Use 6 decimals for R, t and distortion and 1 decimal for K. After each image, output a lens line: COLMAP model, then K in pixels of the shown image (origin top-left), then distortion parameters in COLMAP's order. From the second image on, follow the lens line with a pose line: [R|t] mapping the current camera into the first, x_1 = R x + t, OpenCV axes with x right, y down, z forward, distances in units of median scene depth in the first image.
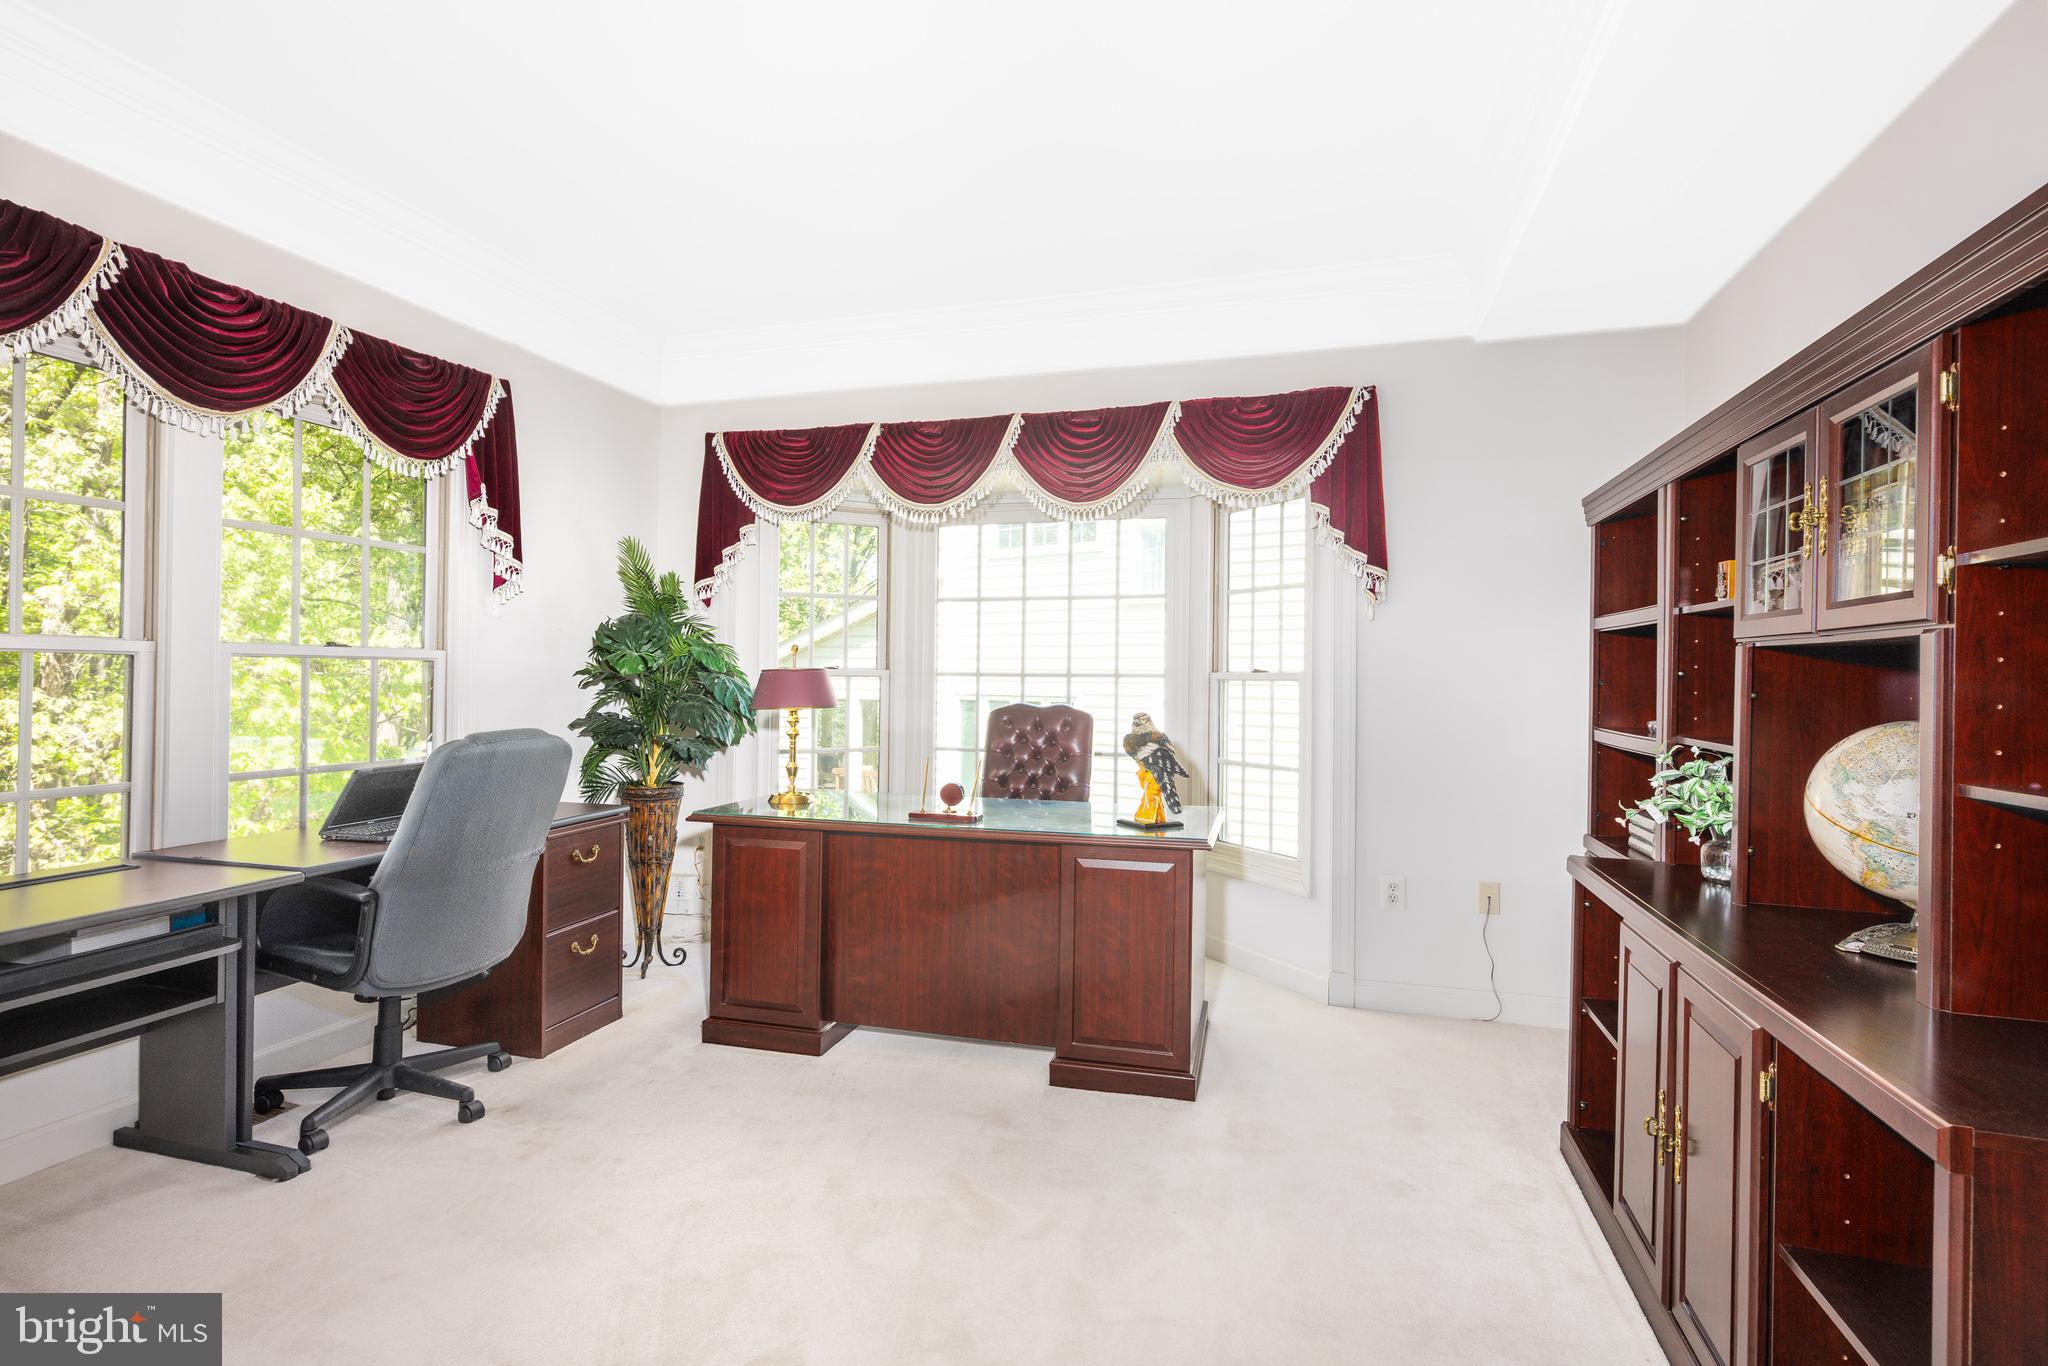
lens RADIAL K [[989.3, 0, 1024.5], [0, 989.3, 686.0], [0, 0, 1]] dist [0.001436, -0.000326]
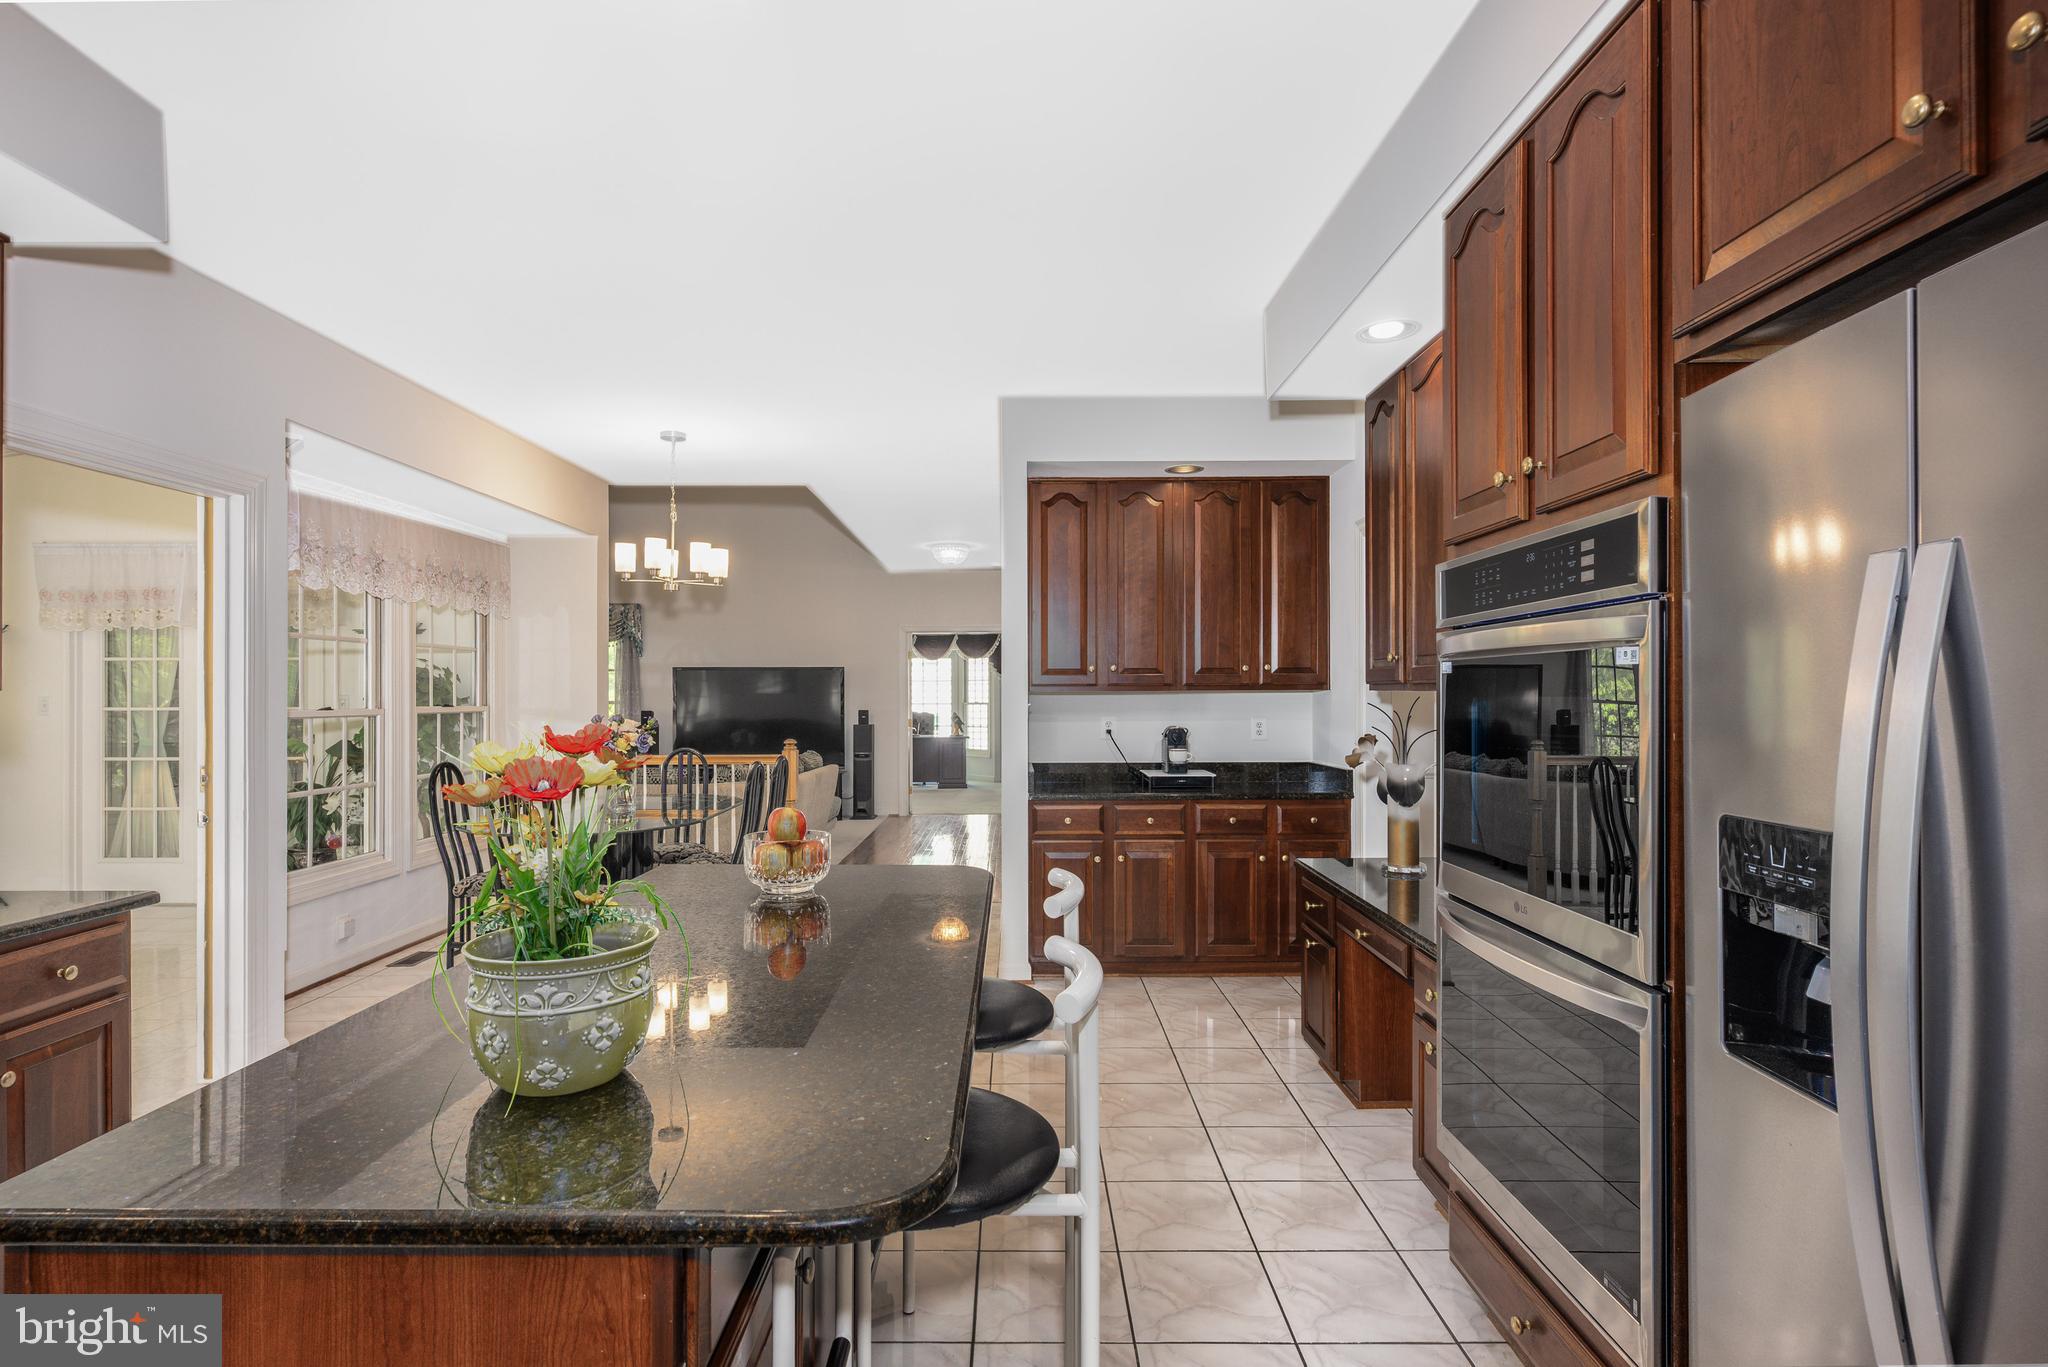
lens RADIAL K [[989.3, 0, 1019.7], [0, 989.3, 696.7], [0, 0, 1]] dist [0.001436, -0.000326]
pose [[0.956124, -0.008653, 0.292835, -0.737987], [0.009878, 0.999948, -0.002705, -0.023922], [-0.292796, 0.005479, 0.956159, -2.756532]]
